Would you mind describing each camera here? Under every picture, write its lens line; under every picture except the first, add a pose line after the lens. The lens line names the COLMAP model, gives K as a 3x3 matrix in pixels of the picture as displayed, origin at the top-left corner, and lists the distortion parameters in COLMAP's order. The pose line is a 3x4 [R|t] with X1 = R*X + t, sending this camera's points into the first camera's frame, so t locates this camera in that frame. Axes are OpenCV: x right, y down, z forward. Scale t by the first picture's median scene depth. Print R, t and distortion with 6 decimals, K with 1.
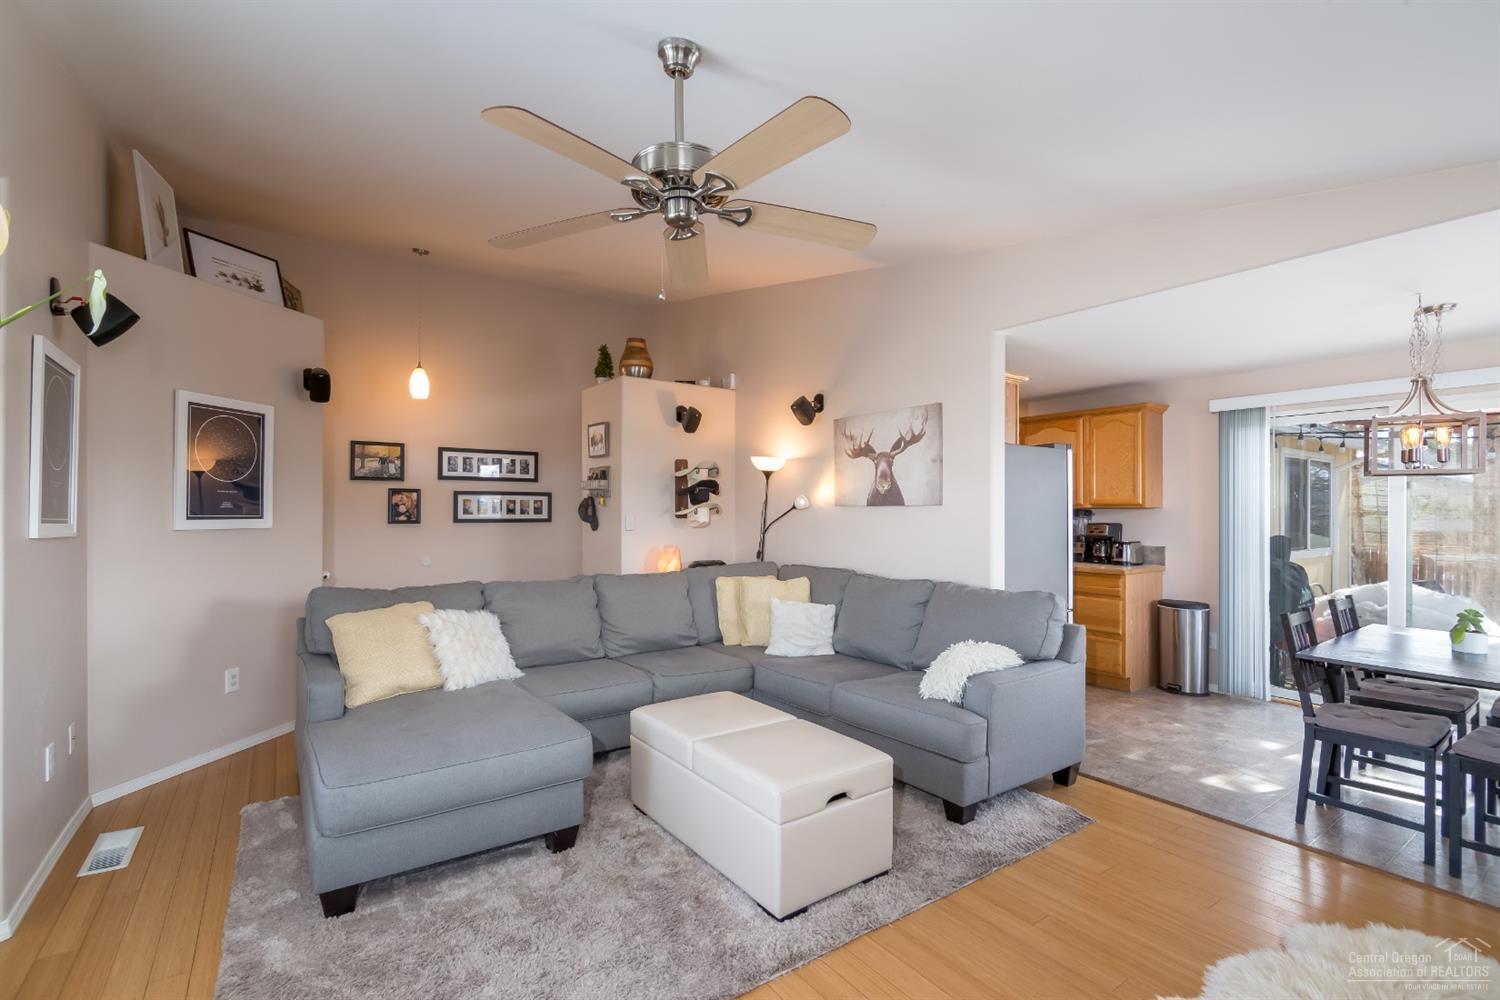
lens RADIAL K [[662.7, 0, 755.1], [0, 662.7, 511.1], [0, 0, 1]] dist [-0.014458, -0.000533]
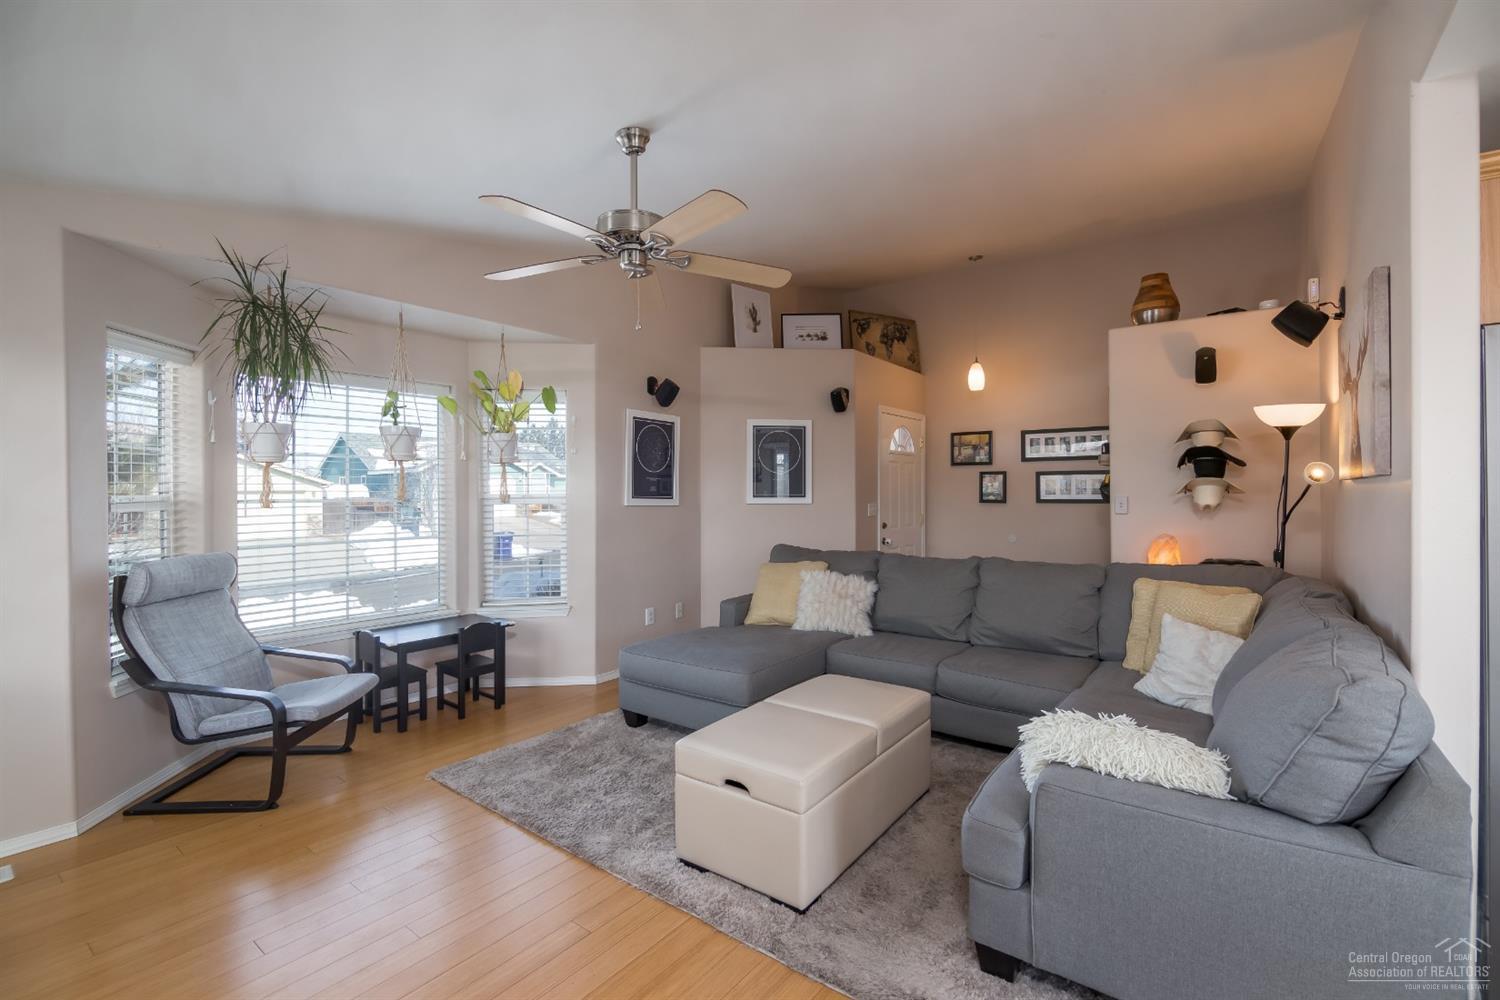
lens RADIAL K [[662.7, 0, 760.5], [0, 662.7, 496.9], [0, 0, 1]] dist [-0.014458, -0.000533]
pose [[0.318235, 0.002329, -0.948009, 0.429748], [0.005145, 0.999978, 0.004184, 0.002304], [0.947998, -0.006209, 0.318216, 0.295343]]
